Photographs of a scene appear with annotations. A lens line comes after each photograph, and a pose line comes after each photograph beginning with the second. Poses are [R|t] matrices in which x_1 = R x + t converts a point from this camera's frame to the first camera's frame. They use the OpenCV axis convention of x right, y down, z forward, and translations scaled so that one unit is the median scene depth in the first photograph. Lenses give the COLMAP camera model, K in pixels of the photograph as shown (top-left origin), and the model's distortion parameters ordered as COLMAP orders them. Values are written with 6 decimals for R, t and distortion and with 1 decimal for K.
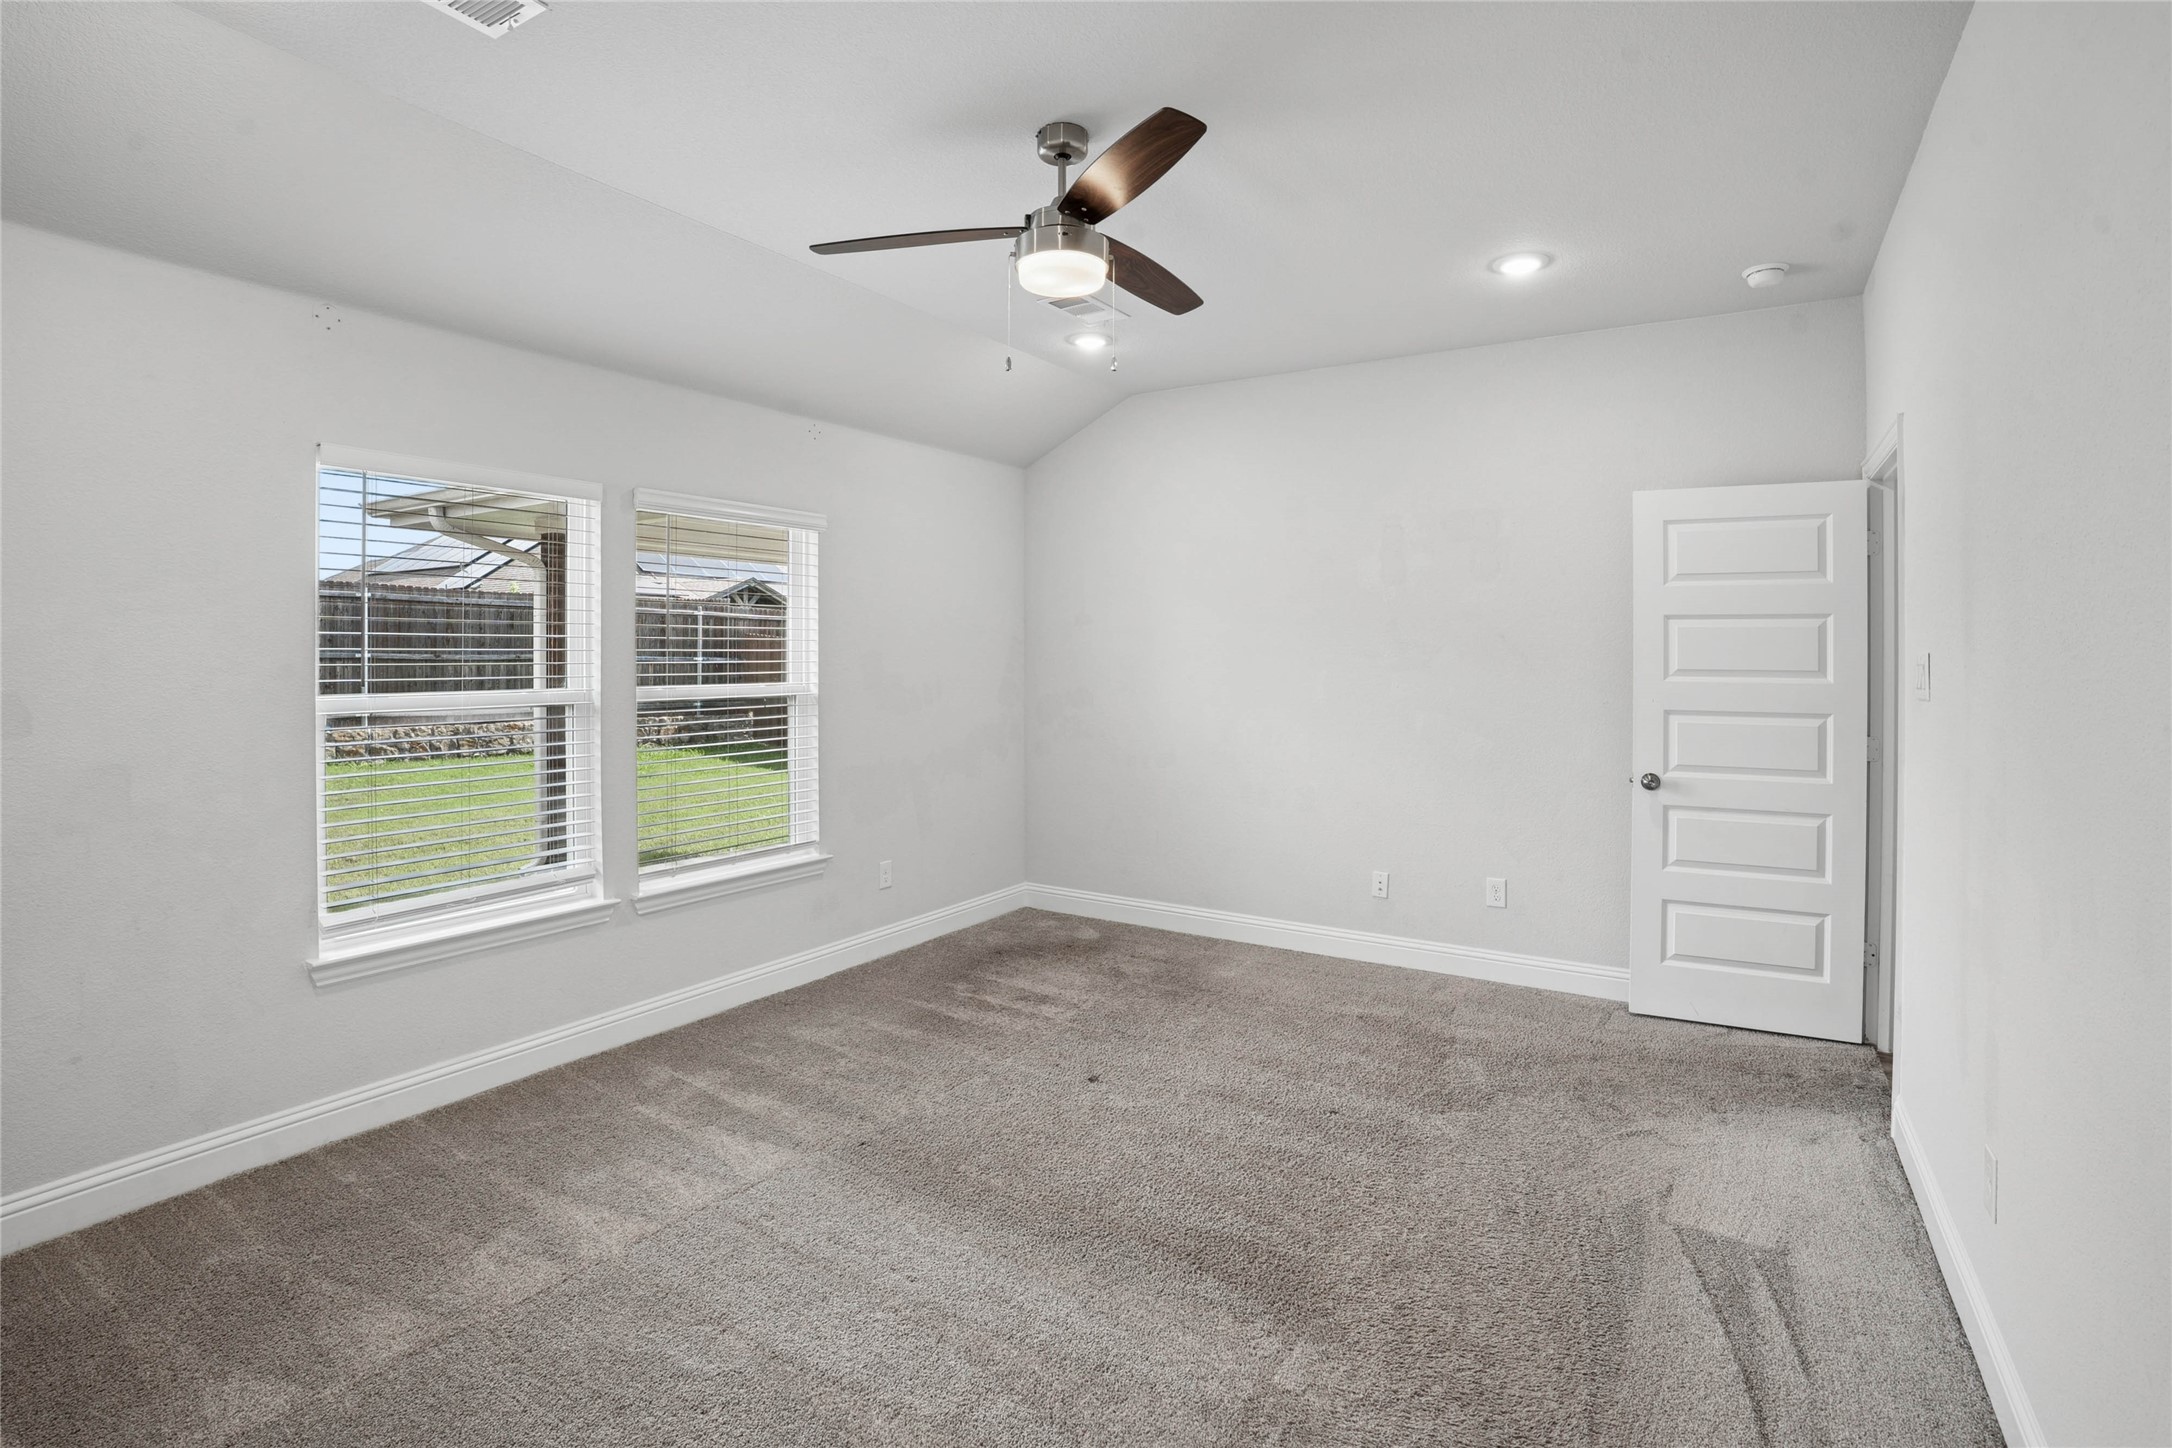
lens RADIAL K [[1072.1, 0, 1086.7], [0, 1072.1, 680.8], [0, 0, 1]] dist [-0.046203, 0.000100]
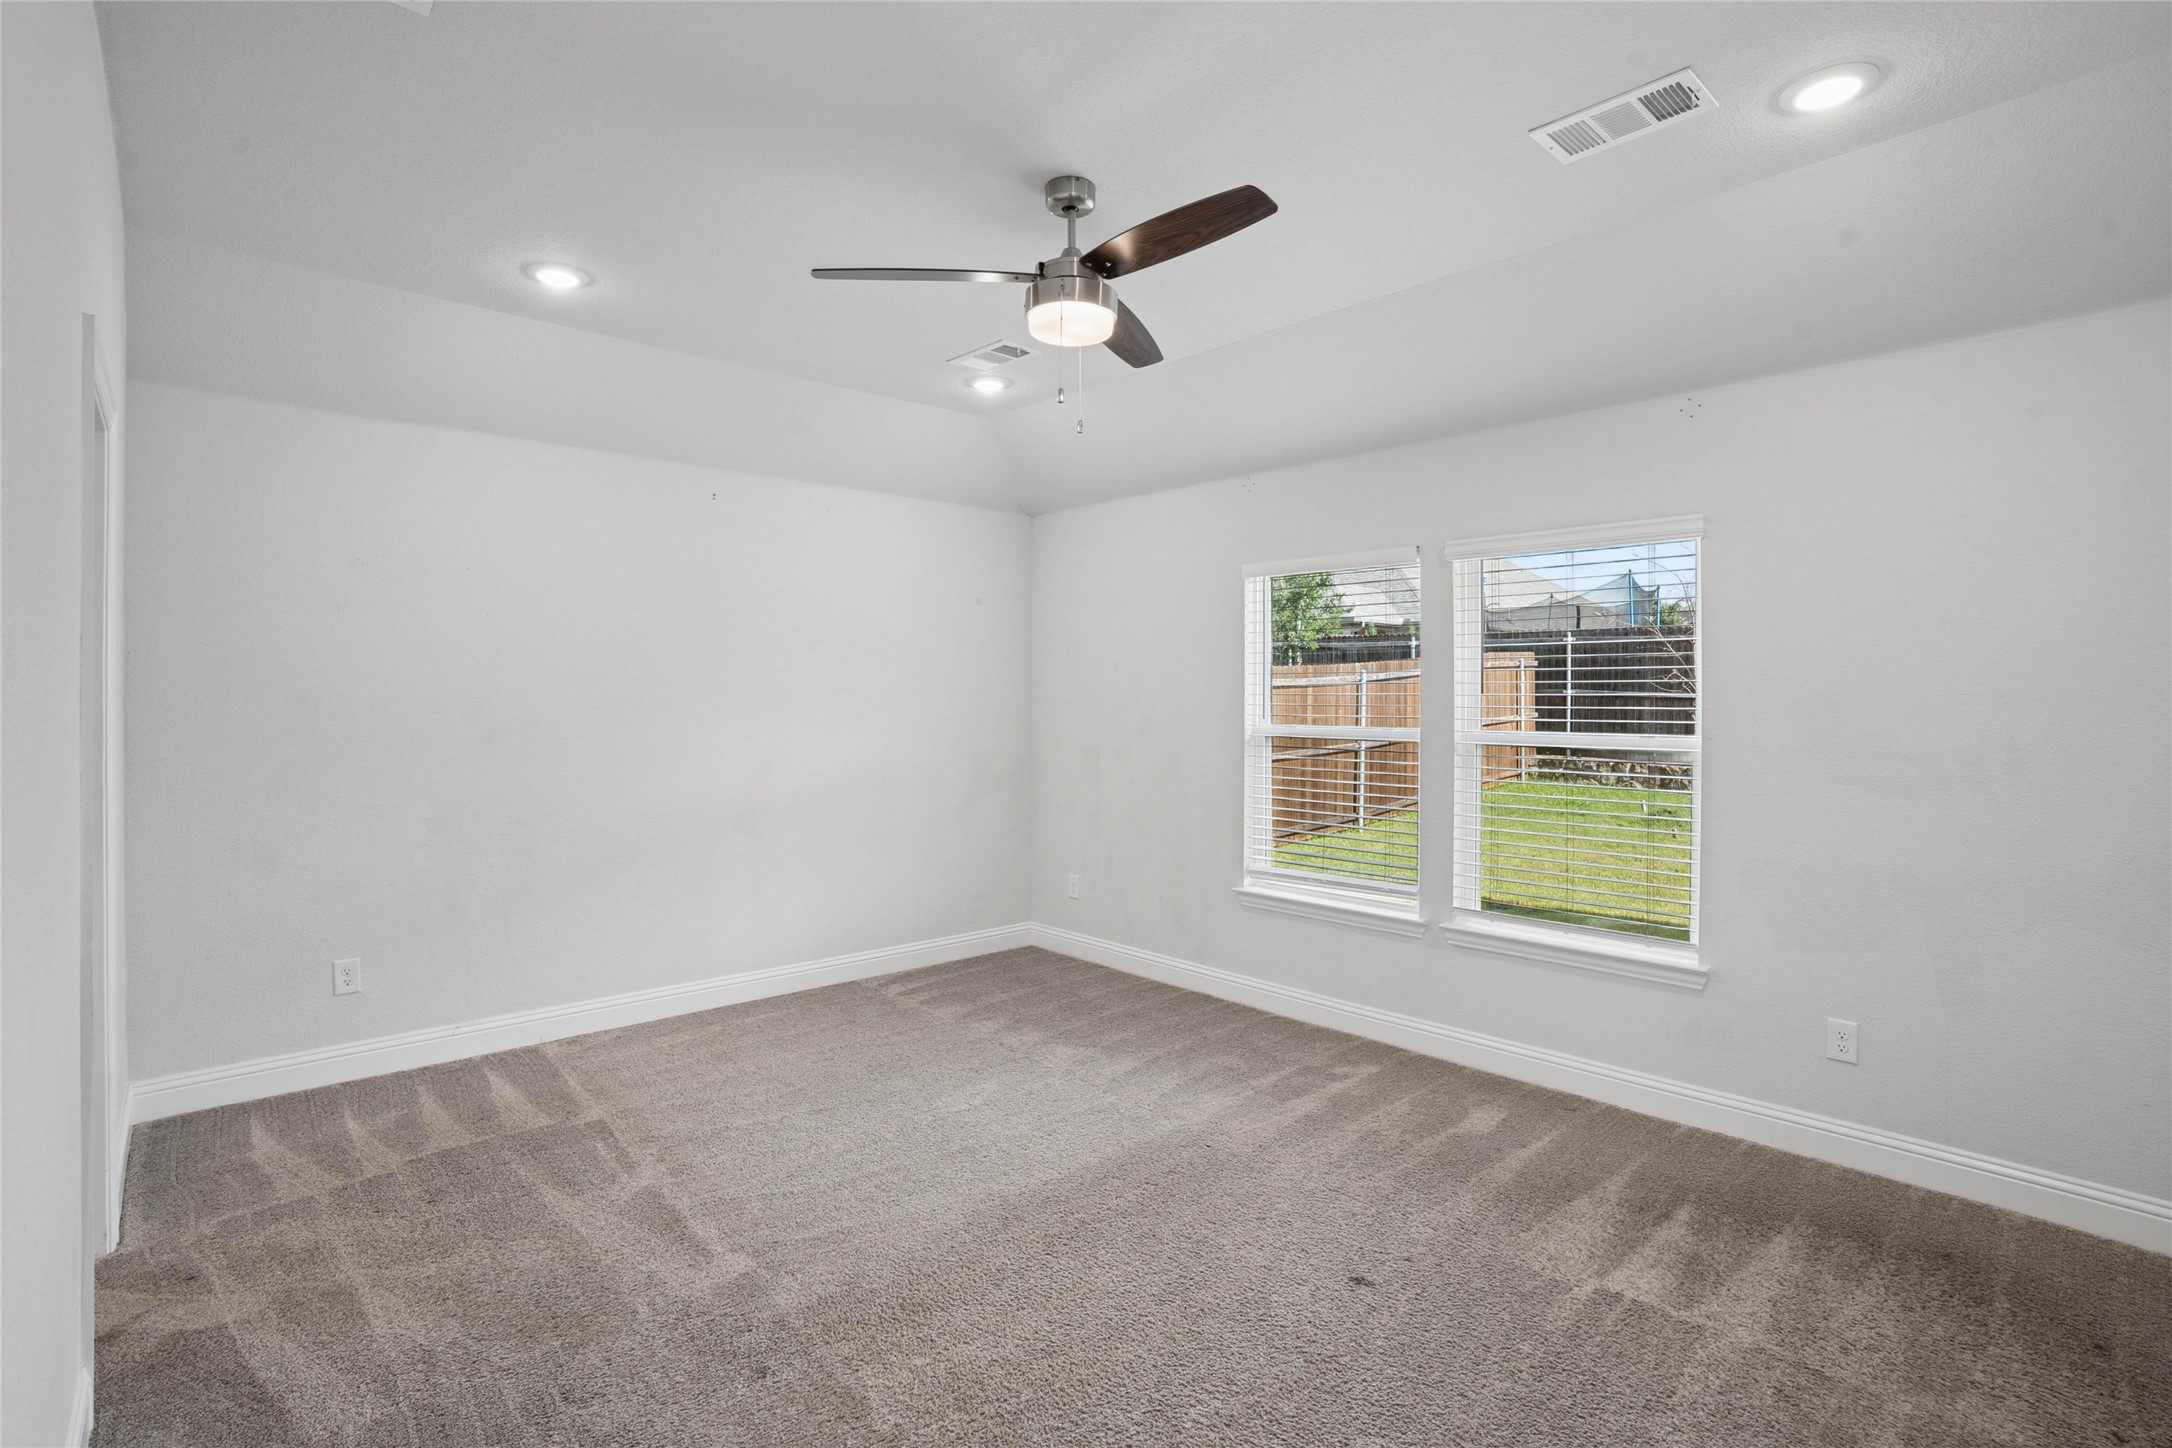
lens RADIAL K [[1021.8, 0, 1086.0], [0, 1021.8, 724.0], [0, 0, 1]] dist [0.001916, 0.000913]
pose [[-0.236616, 0.025125, -0.971278, 0.619144], [-0.026136, 0.999139, 0.032213, -0.021774], [0.971252, 0.033007, -0.235756, 0.831958]]
